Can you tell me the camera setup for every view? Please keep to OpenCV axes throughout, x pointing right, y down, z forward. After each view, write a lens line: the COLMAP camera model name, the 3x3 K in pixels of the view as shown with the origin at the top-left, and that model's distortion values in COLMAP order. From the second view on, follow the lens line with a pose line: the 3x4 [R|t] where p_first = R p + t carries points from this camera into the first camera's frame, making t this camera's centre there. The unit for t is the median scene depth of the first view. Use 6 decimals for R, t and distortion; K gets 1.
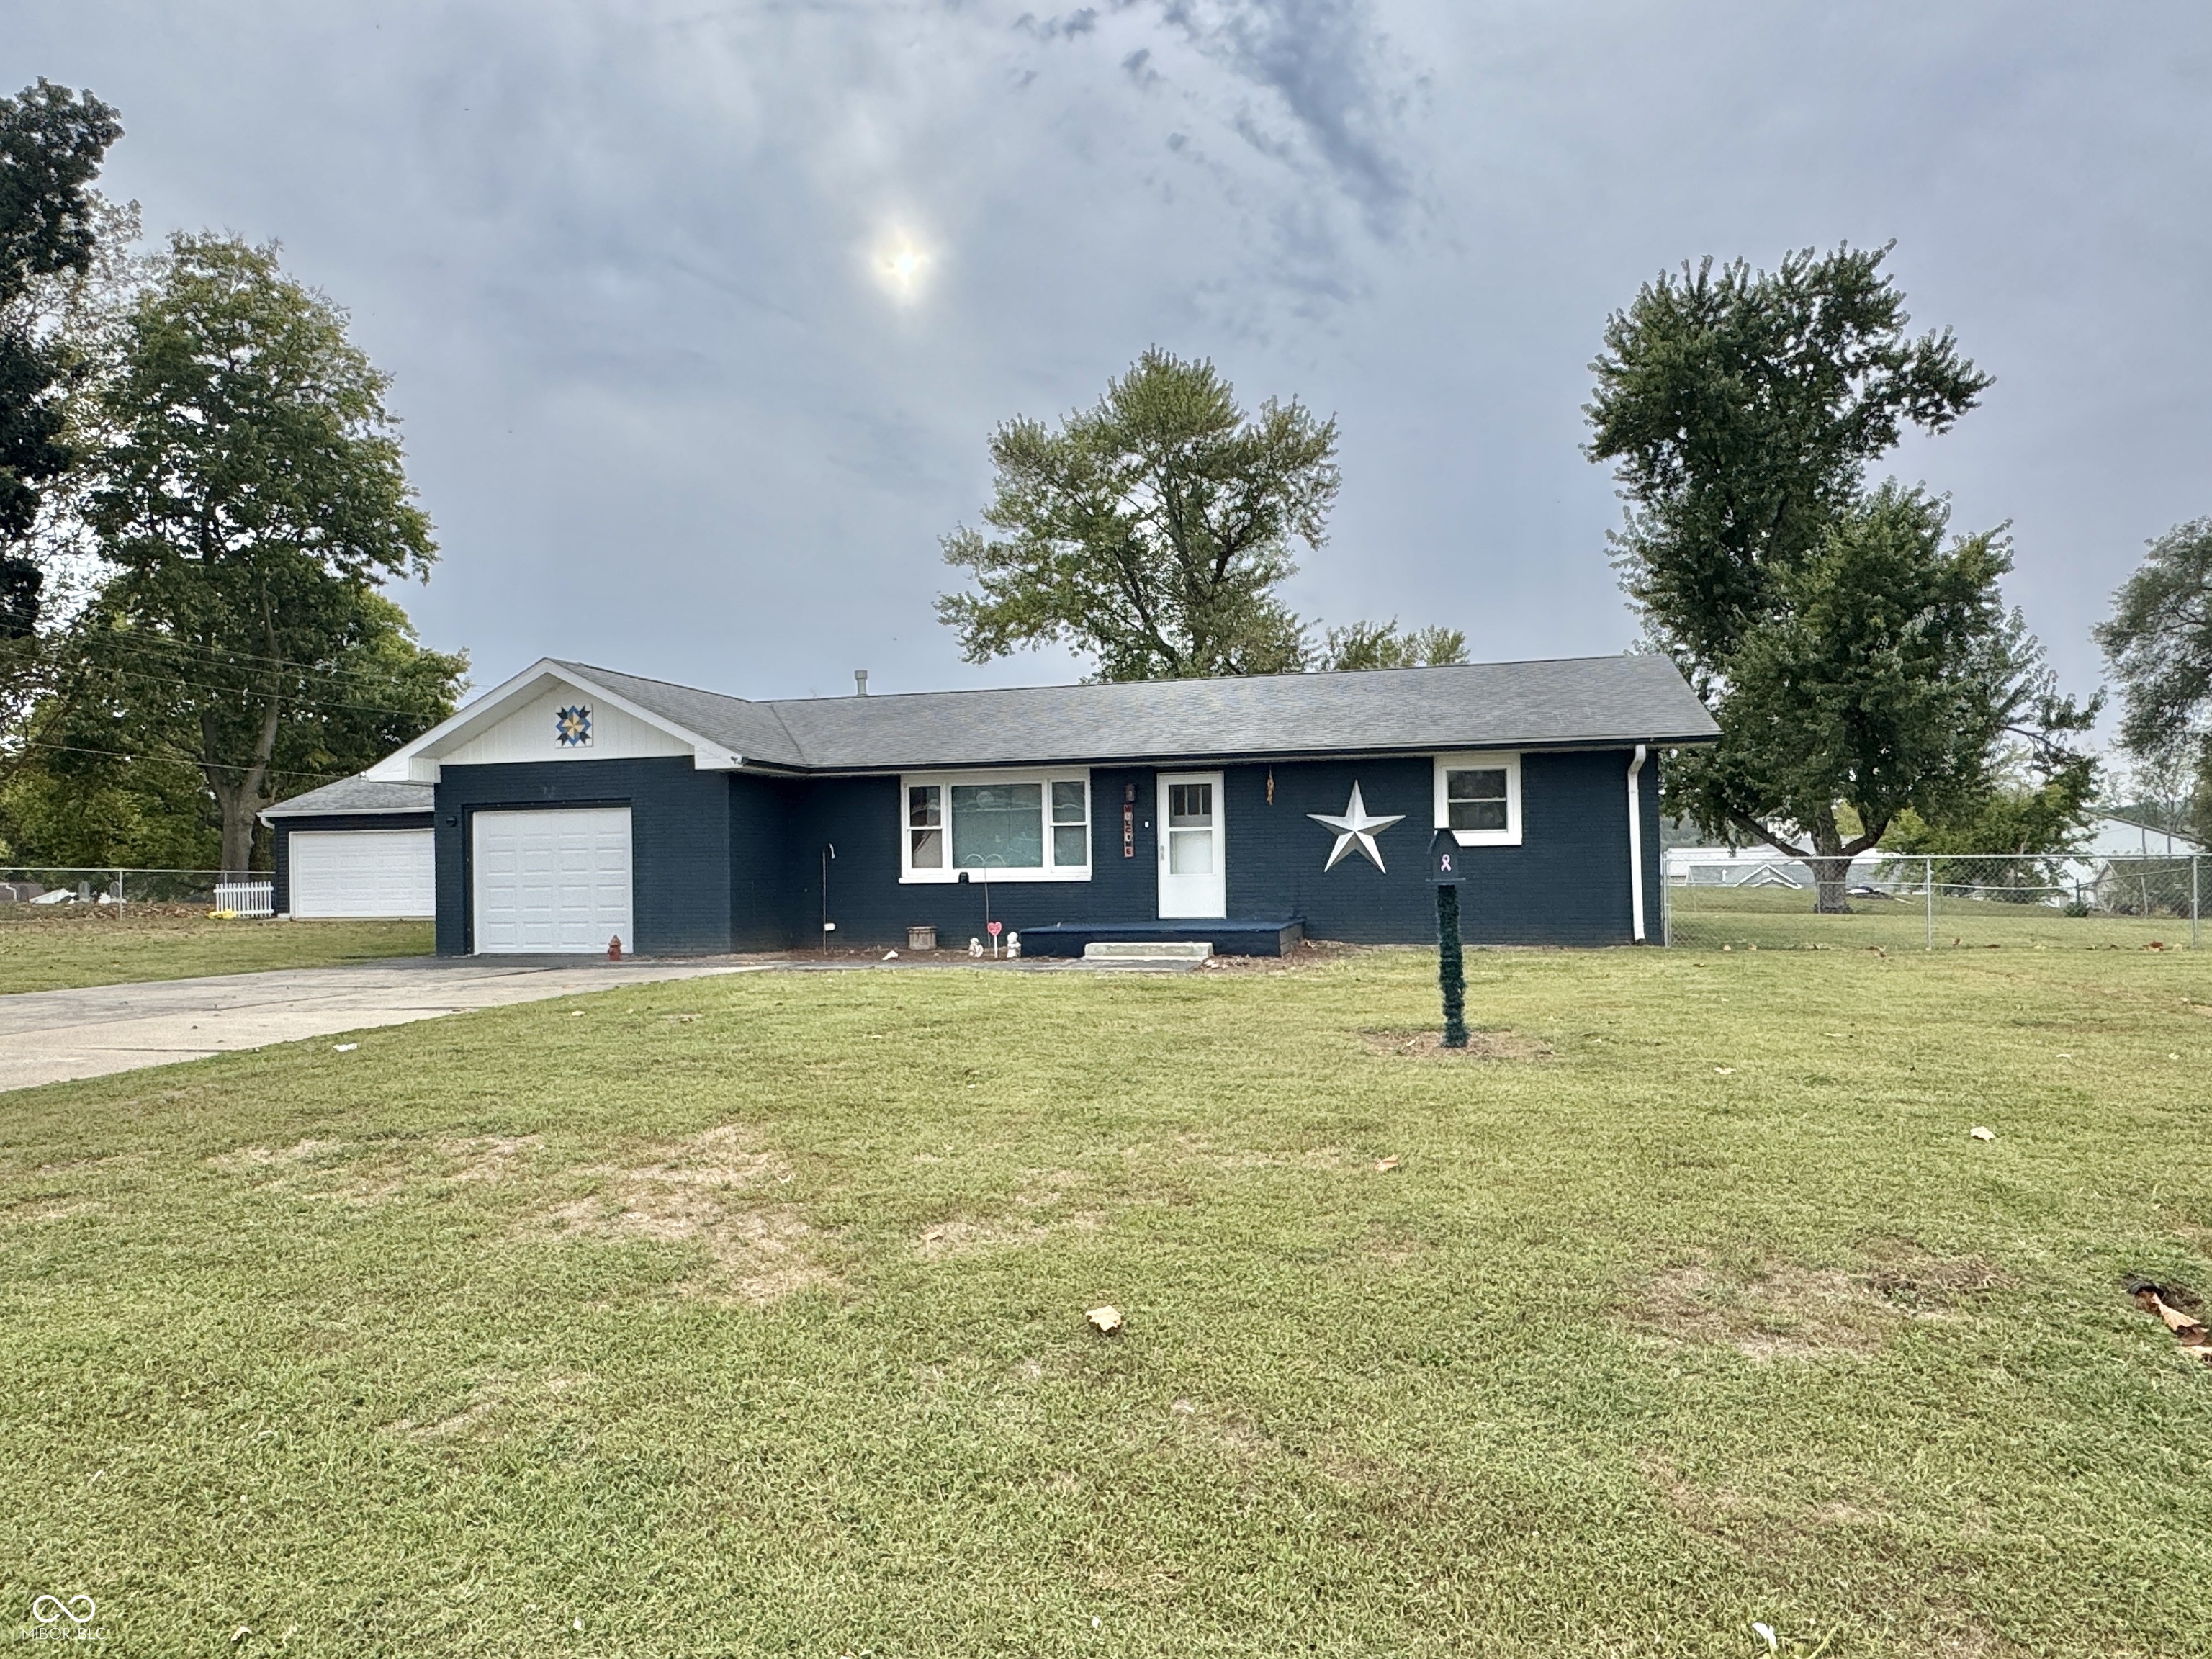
lens RADIAL K [[1420.5, 0, 1090.0], [0, 1420.5, 822.7], [0, 0, 1]] dist [-0.004593, 0.001230]
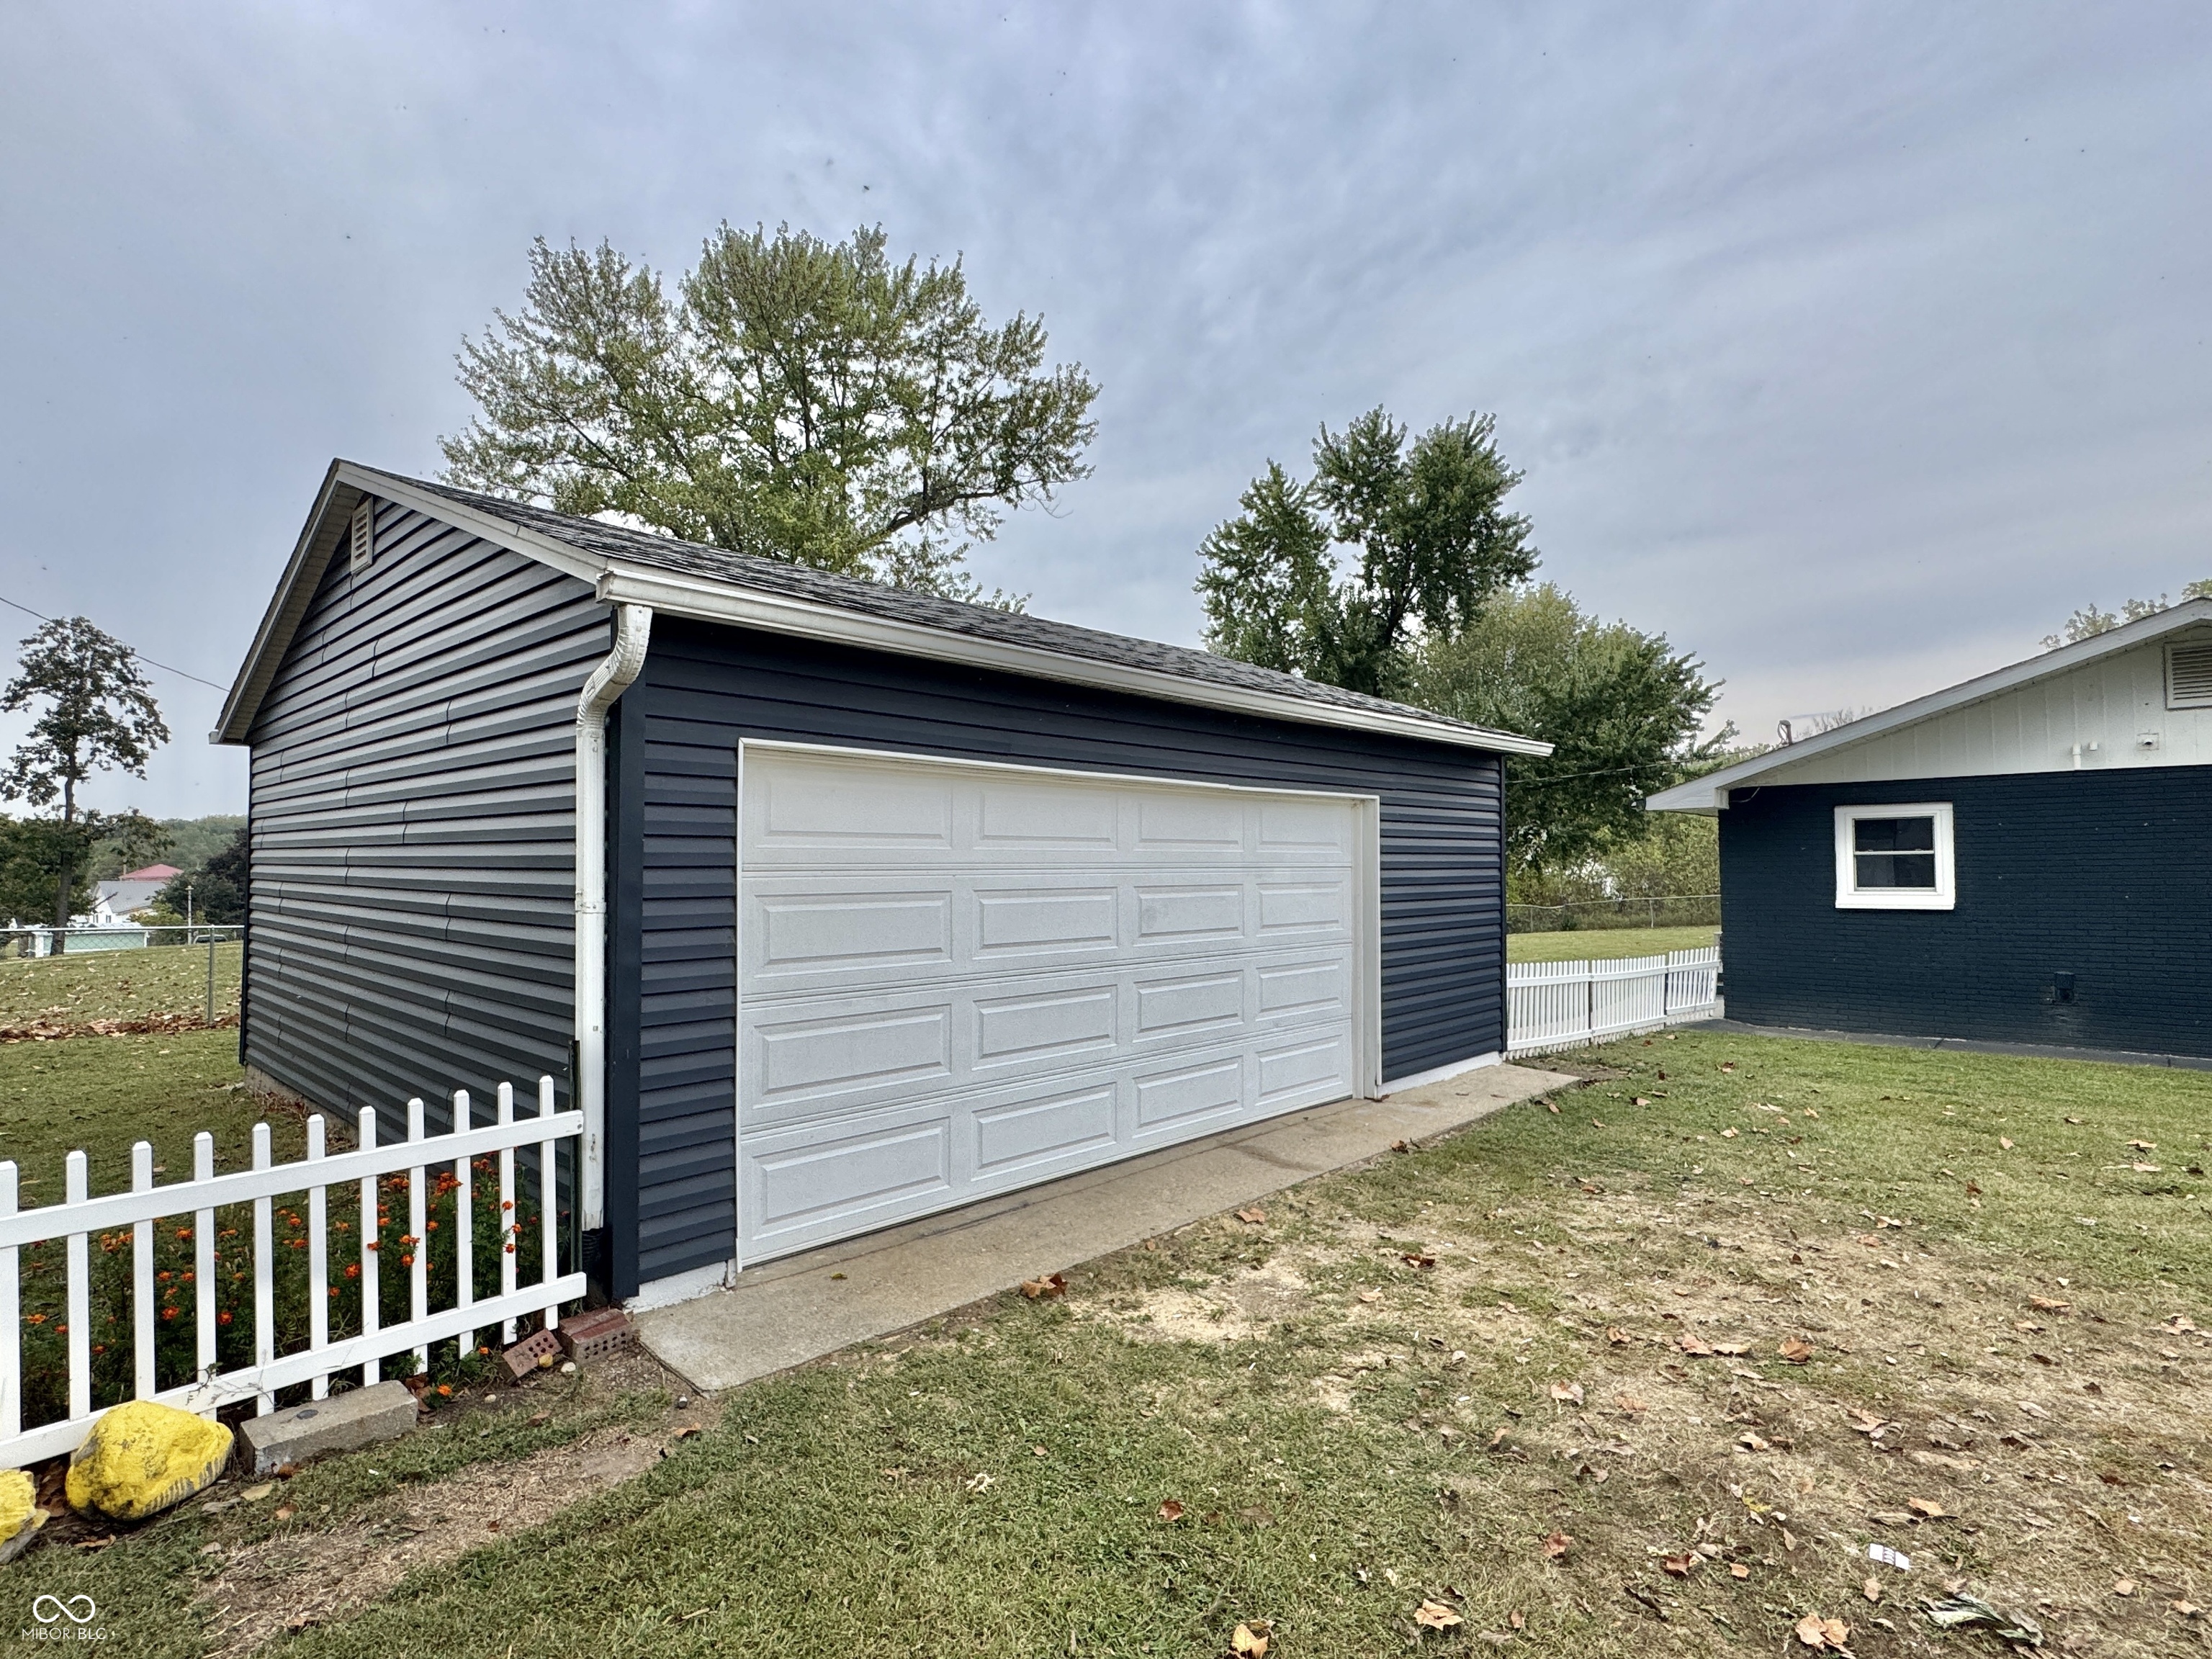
lens RADIAL K [[1114.1, 0, 1106.0], [0, 1114.1, 829.5], [0, 0, 1]] dist [-0.002400, -0.000525]
pose [[0.457319, 0.041135, 0.888351, -1.082086], [-0.032632, 0.999033, -0.029462, 0.030684], [-0.888704, -0.015515, 0.458219, 1.496241]]
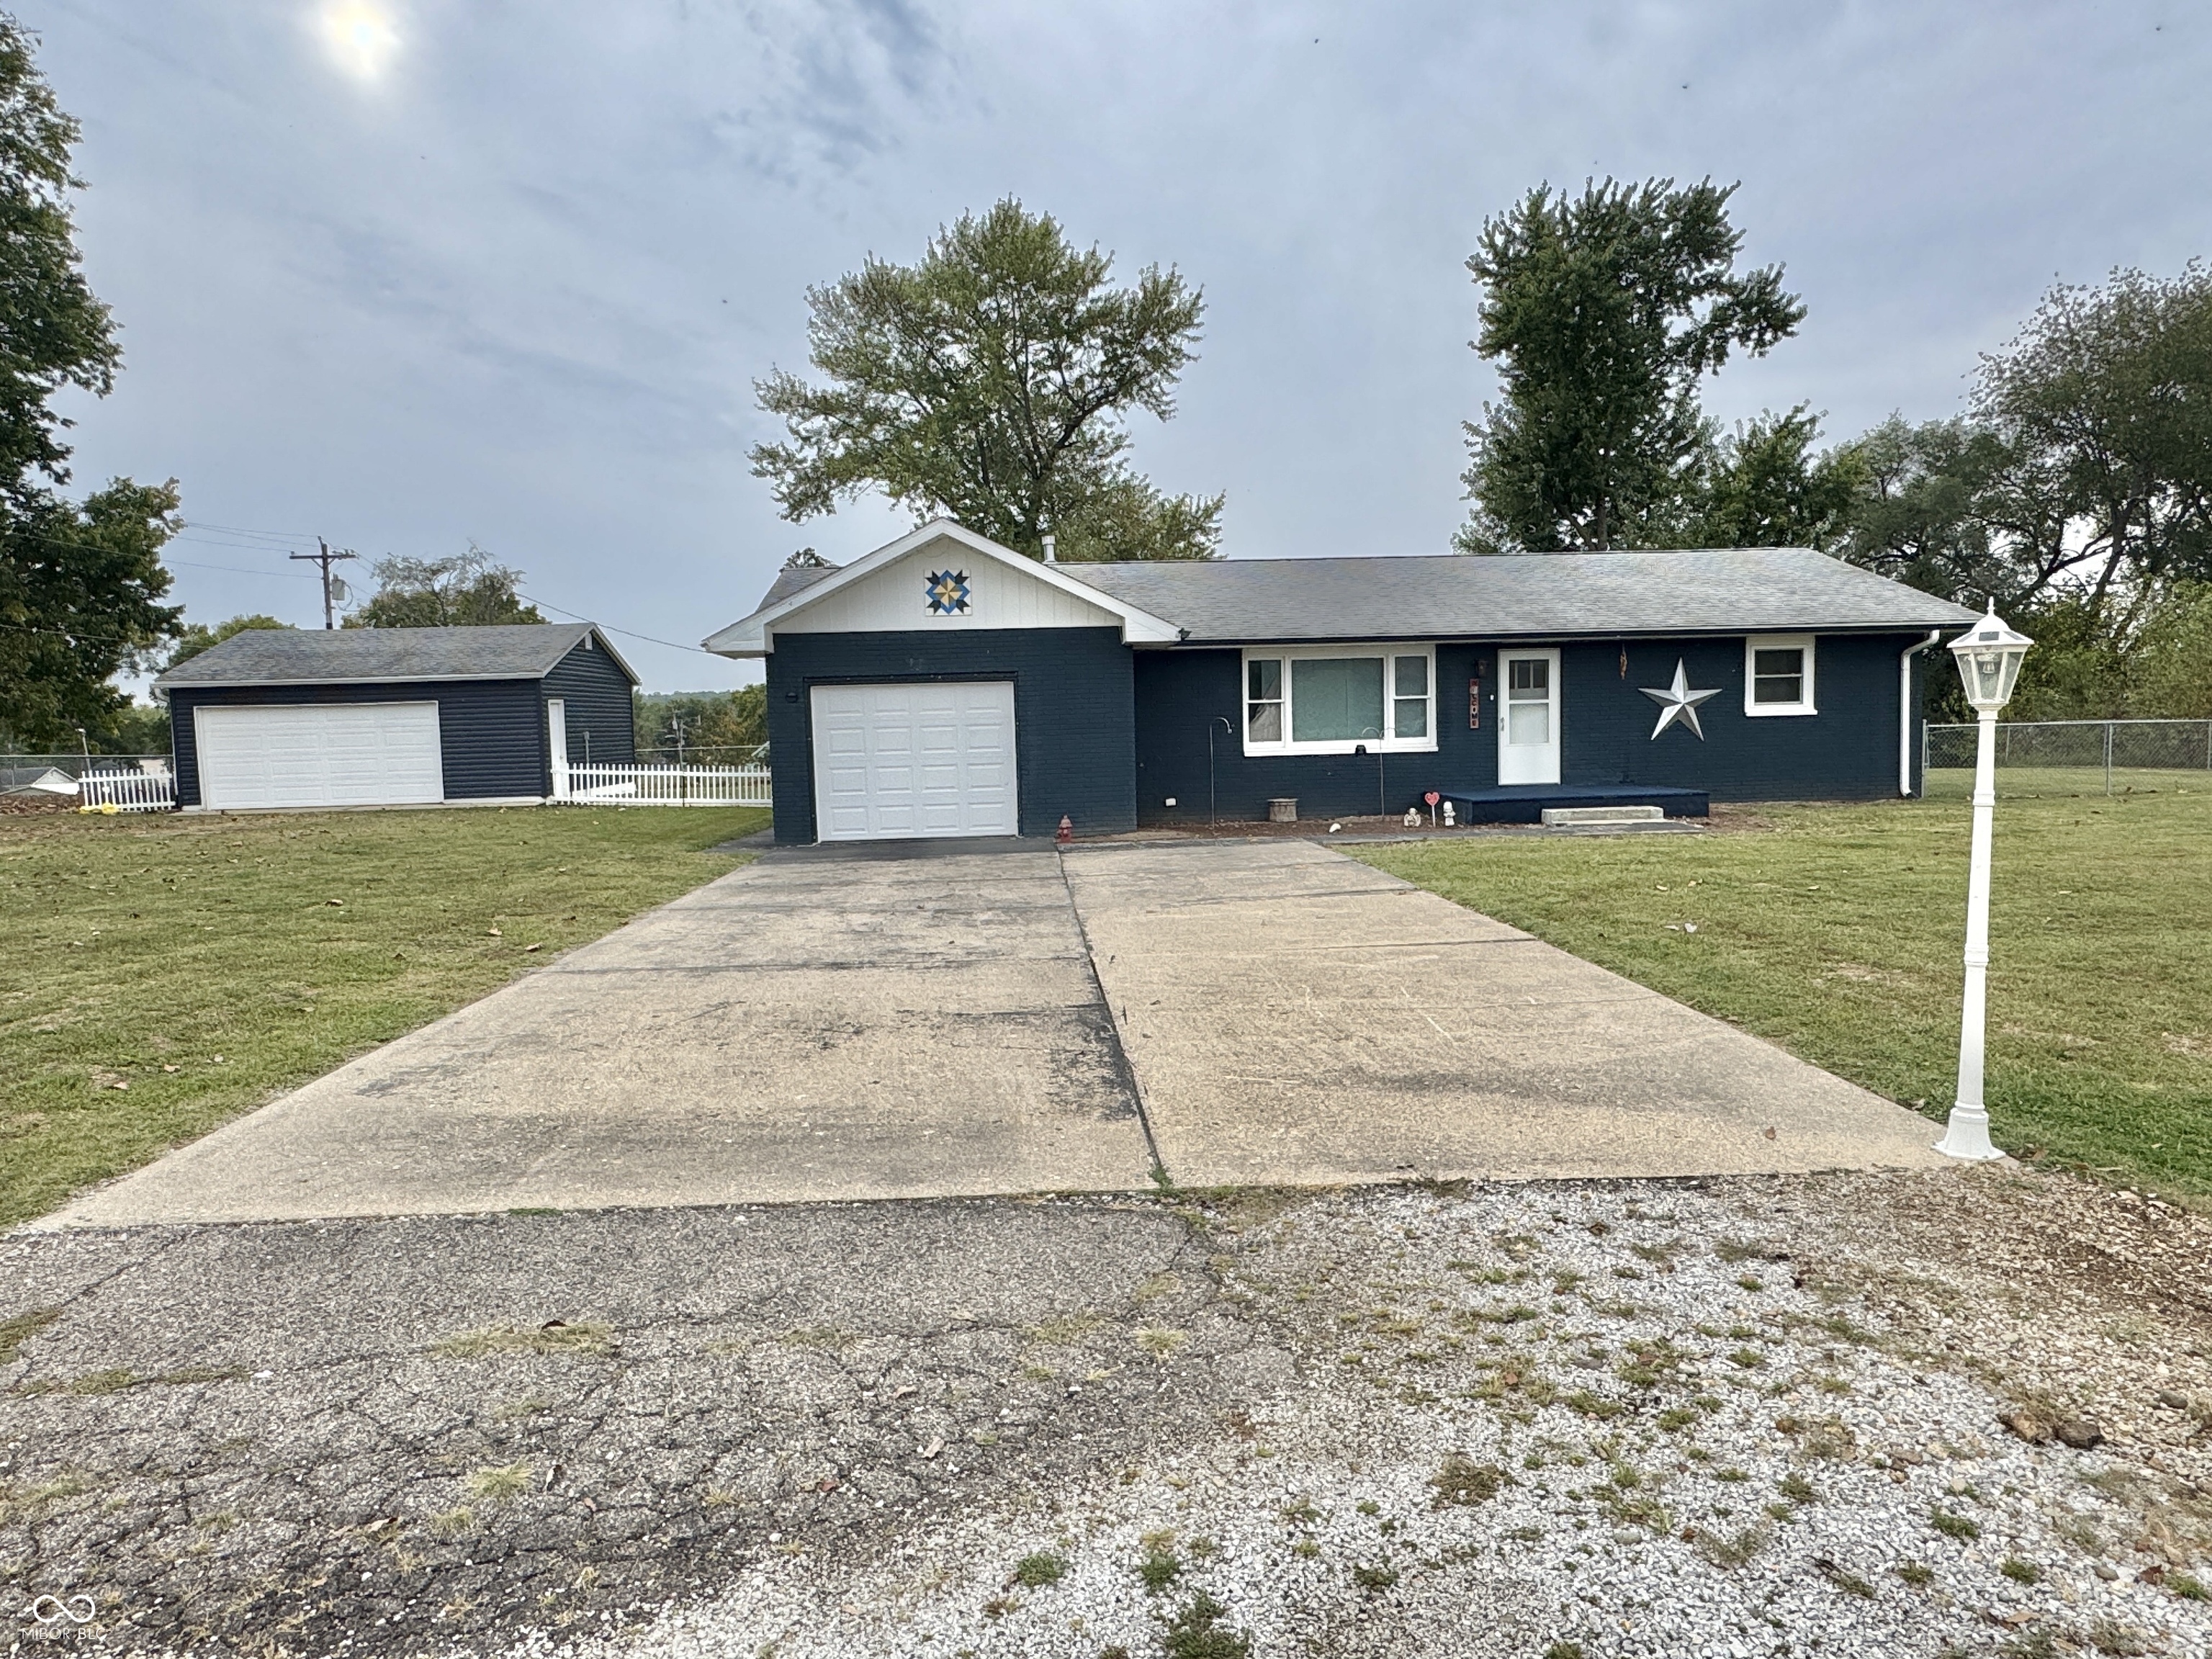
lens RADIAL K [[1418.3, 0, 1106.0], [0, 1418.3, 829.5], [0, 0, 1]] dist [-0.004836, -0.000057]
pose [[0.943985, -0.034004, 0.328231, -0.556941], [0.001004, 0.994968, 0.100188, -0.006827], [-0.329986, -0.094247, 0.939269, 0.082330]]
